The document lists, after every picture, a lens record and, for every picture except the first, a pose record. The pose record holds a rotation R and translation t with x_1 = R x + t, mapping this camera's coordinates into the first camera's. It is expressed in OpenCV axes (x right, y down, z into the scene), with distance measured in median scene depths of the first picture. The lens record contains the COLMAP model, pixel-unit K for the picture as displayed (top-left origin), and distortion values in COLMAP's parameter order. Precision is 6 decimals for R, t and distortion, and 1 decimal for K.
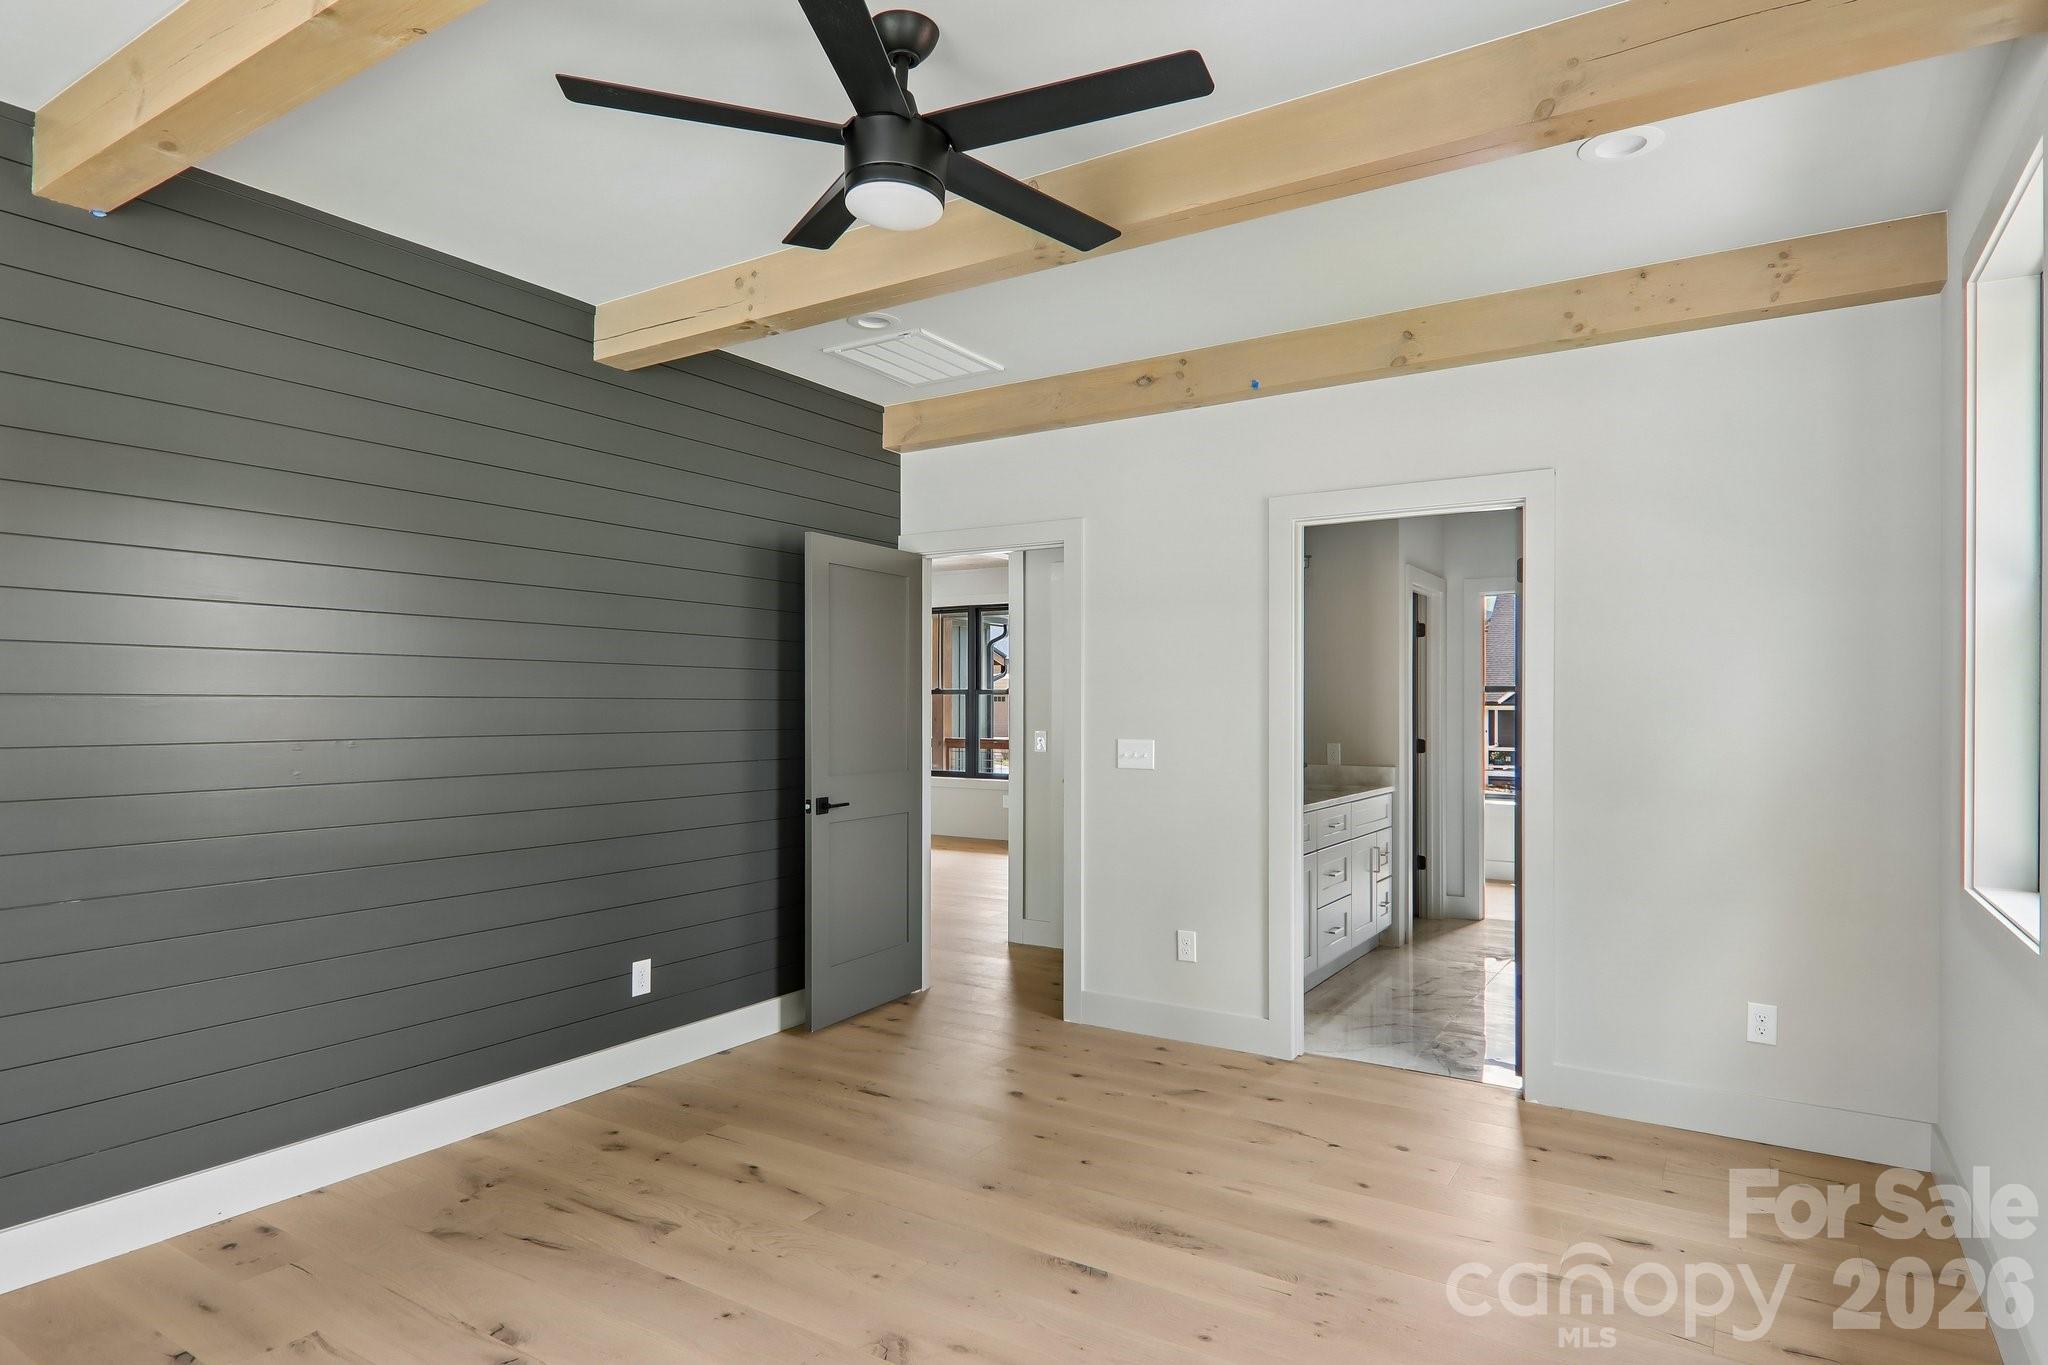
lens RADIAL K [[1140.6, 0, 1016.1], [0, 1140.6, 695.2], [0, 0, 1]] dist [0.018138, 0.000214]
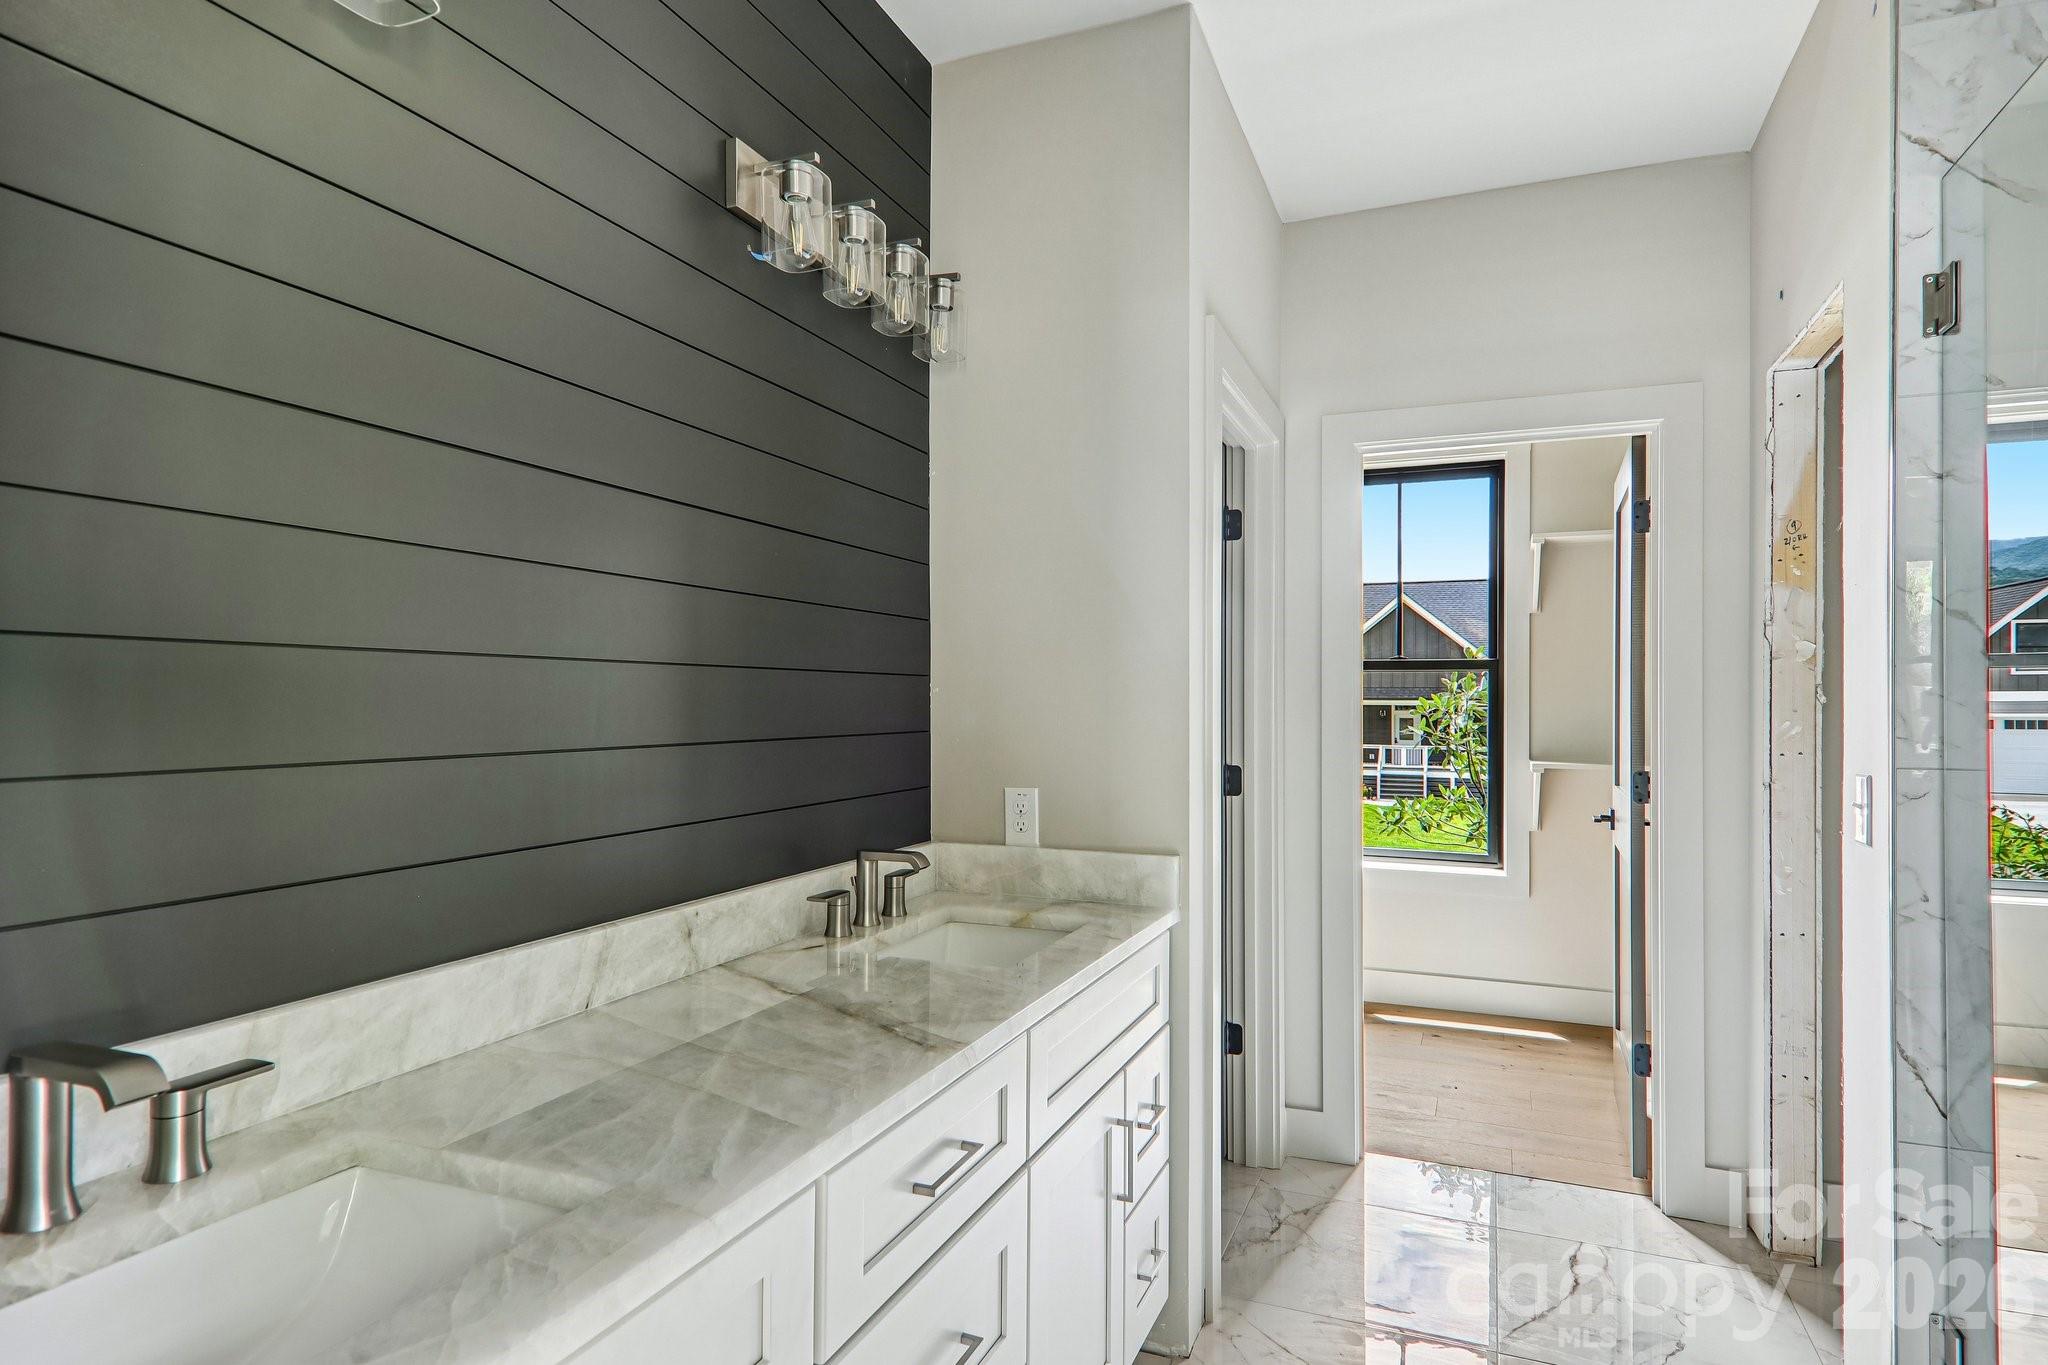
lens RADIAL K [[1140.6, 0, 1026.5], [0, 1140.6, 685.5], [0, 0, 1]] dist [0.018138, 0.000214]
pose [[0.983161, -0.000202, 0.182744, 0.212551], [-0.000733, 0.999987, 0.005051, 0.007044], [-0.182742, -0.005100, 0.983148, 0.636427]]
